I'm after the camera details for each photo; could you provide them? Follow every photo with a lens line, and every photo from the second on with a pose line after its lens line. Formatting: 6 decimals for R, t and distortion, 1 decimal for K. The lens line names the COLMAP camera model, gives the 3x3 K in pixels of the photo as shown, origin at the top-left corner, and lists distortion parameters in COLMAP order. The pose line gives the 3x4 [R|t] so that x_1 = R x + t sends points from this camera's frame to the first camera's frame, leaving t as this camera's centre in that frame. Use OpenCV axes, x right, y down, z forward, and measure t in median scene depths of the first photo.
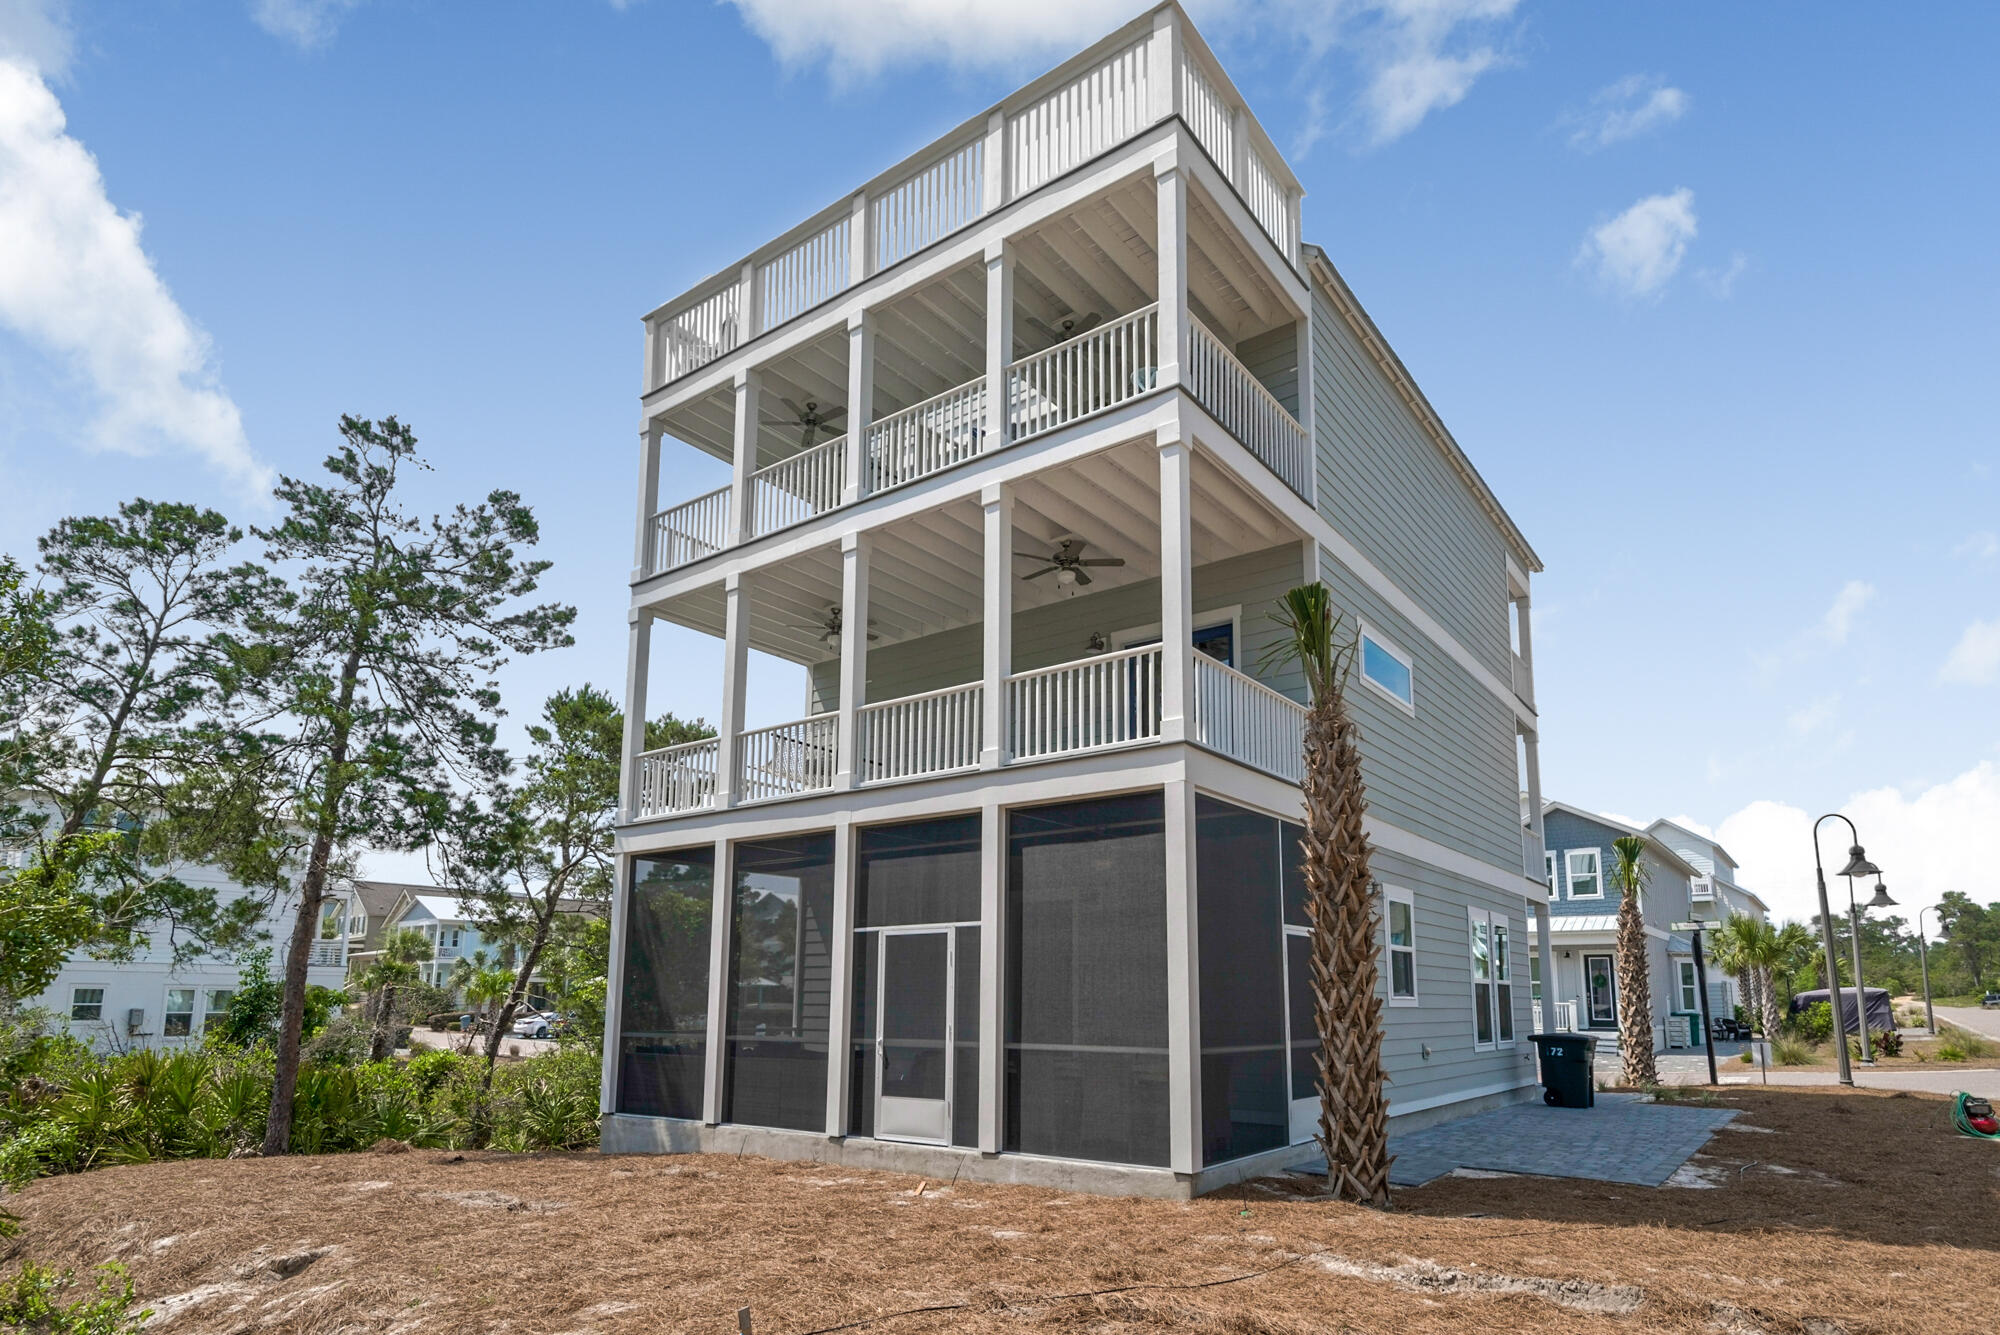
lens RADIAL K [[1077.4, 0, 1000.0], [0, 1077.4, 667.5], [0, 0, 1]] dist [0.035873, -0.021992]
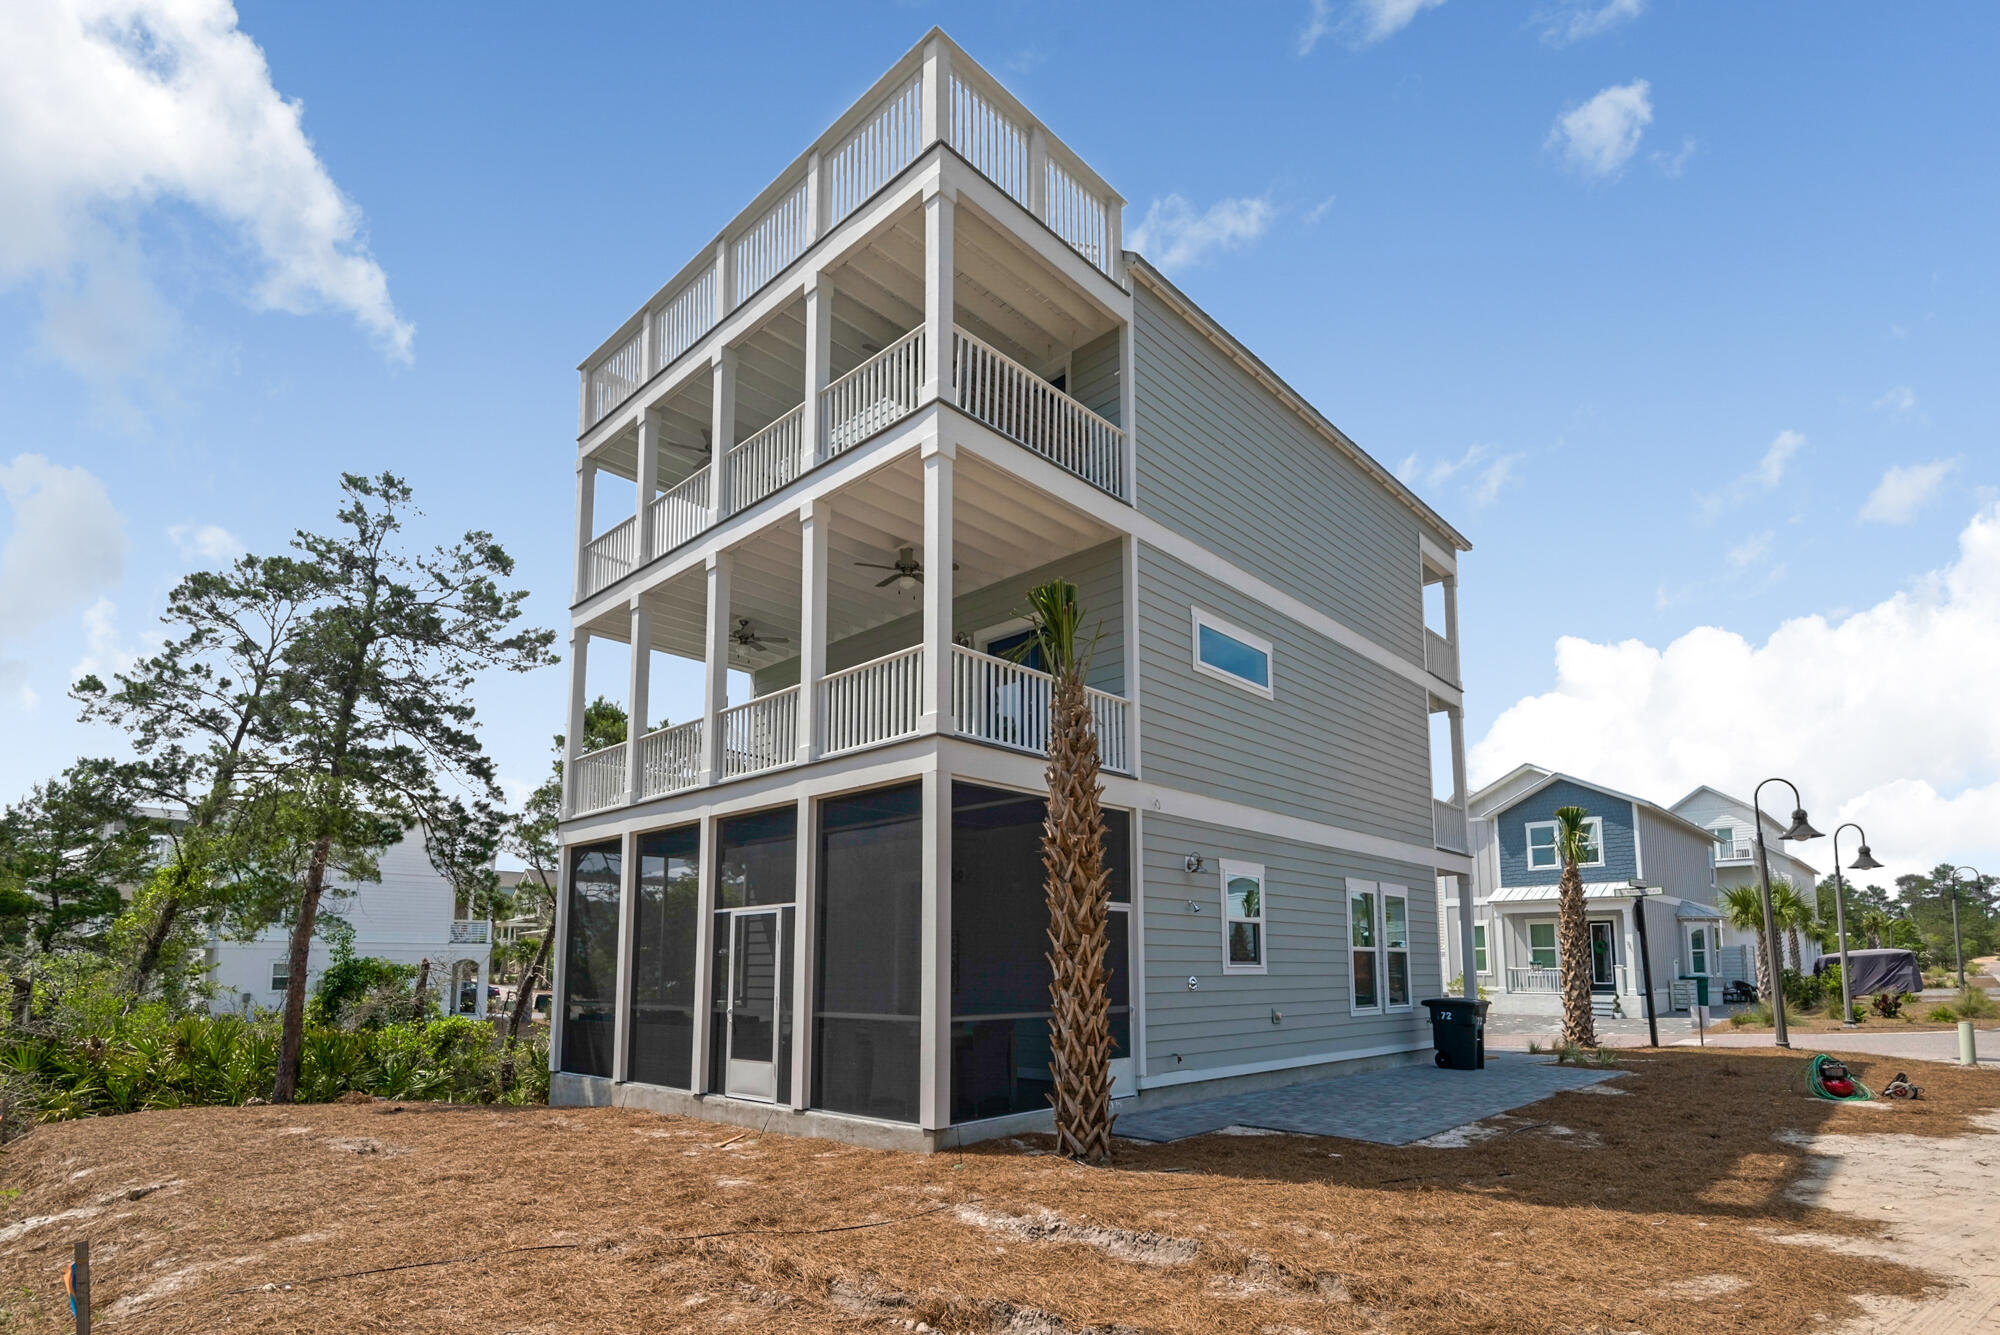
lens RADIAL K [[995.8, 0, 998.7], [0, 995.8, 695.5], [0, 0, 1]] dist [0.026838, -0.020562]
pose [[0.992637, -0.038751, -0.114764, 0.298010], [0.042331, 0.998685, 0.028920, 0.003795], [0.113493, -0.033565, 0.992972, 0.020392]]
